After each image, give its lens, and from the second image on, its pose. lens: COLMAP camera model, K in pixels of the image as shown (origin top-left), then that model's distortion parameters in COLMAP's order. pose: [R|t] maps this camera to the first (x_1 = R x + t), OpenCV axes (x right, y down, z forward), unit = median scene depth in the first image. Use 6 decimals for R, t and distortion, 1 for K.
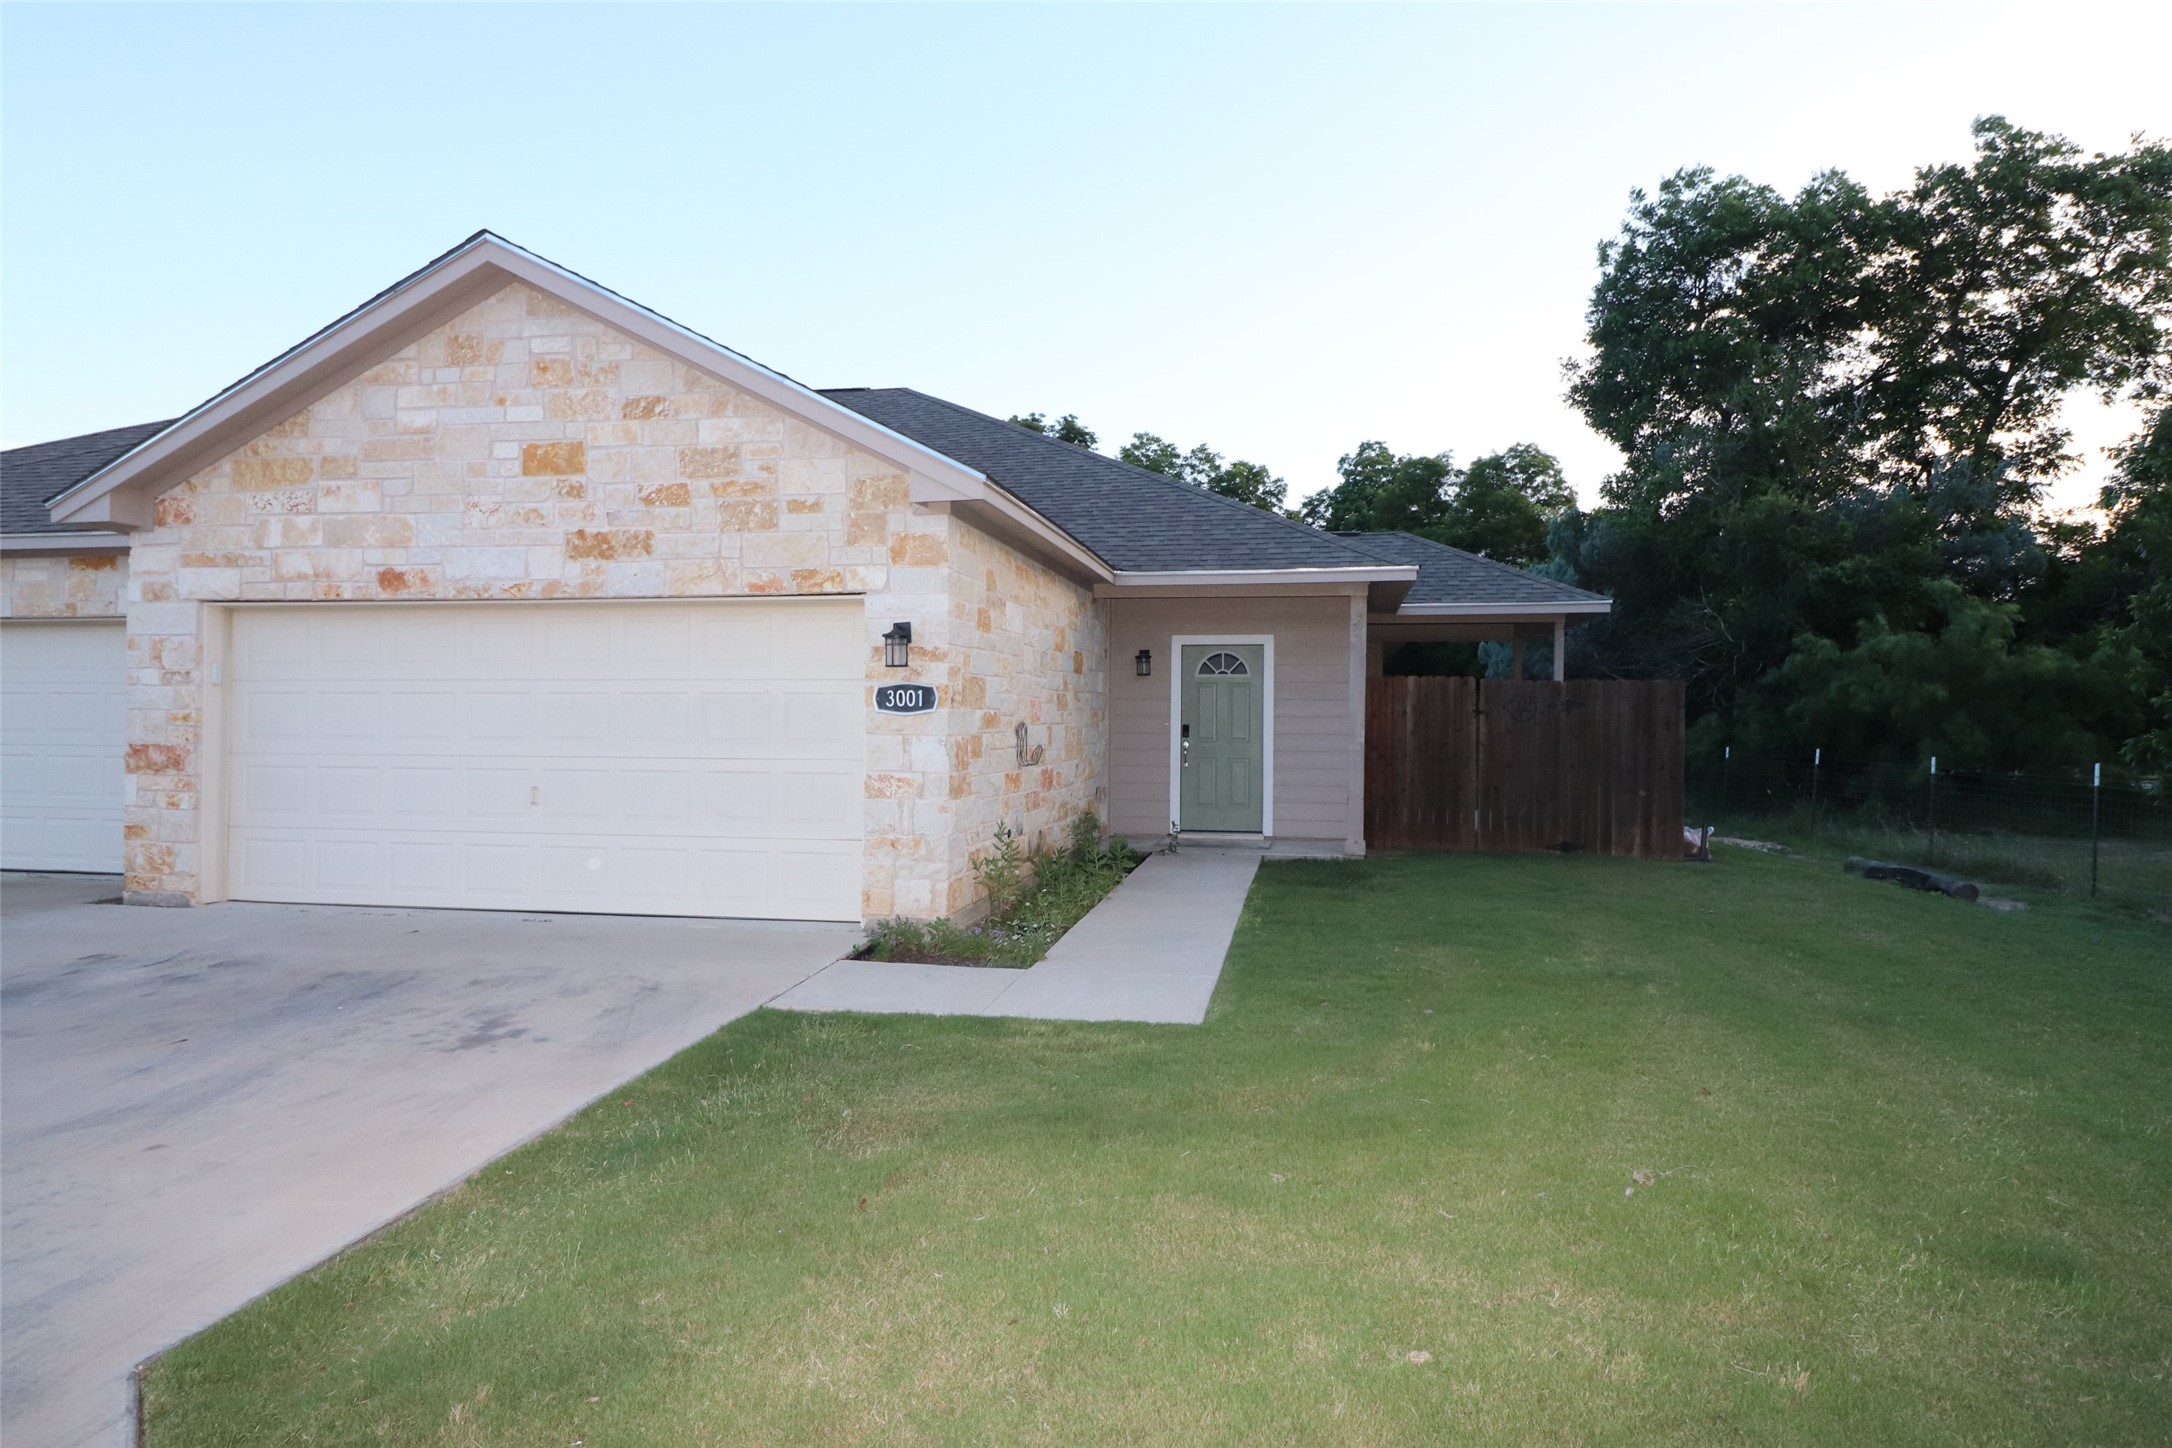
lens RADIAL K [[1402.7, 0, 1017.5], [0, 1402.7, 721.4], [0, 0, 1]] dist [0.018123, -0.015397]
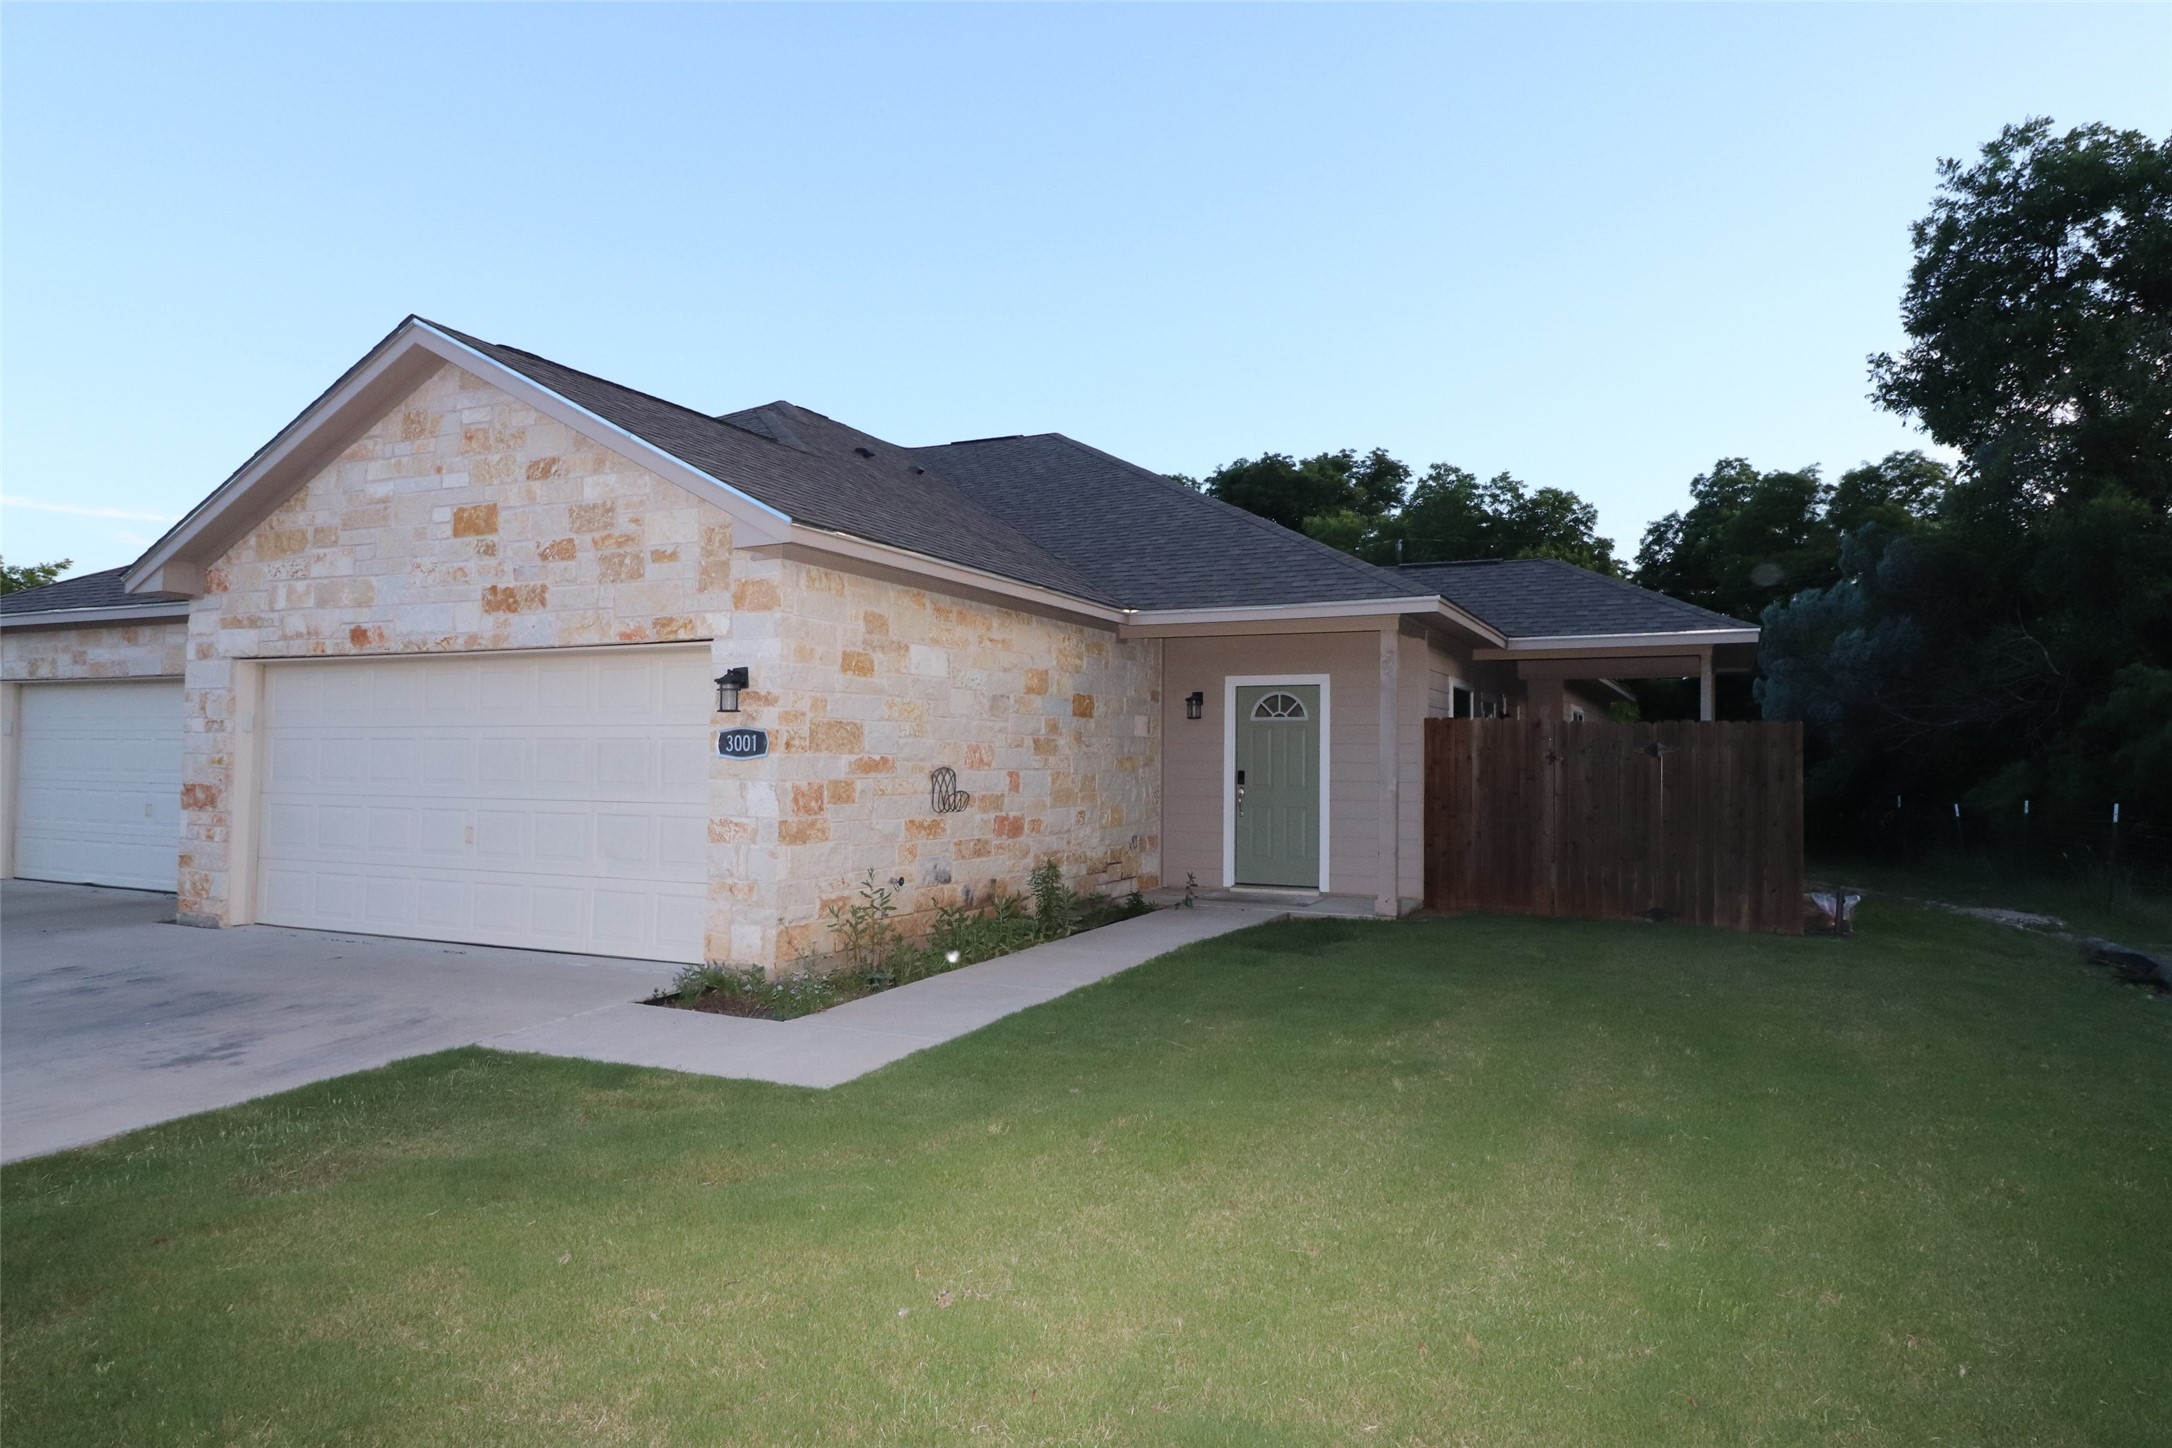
lens RADIAL K [[1402.7, 0, 1032.0], [0, 1402.7, 705.8], [0, 0, 1]] dist [0.018123, -0.015397]
pose [[0.964307, -0.008036, -0.264664, 0.325733], [-0.003331, 0.999092, -0.042473, -0.001024], [0.264765, 0.041839, 0.963405, 0.074453]]
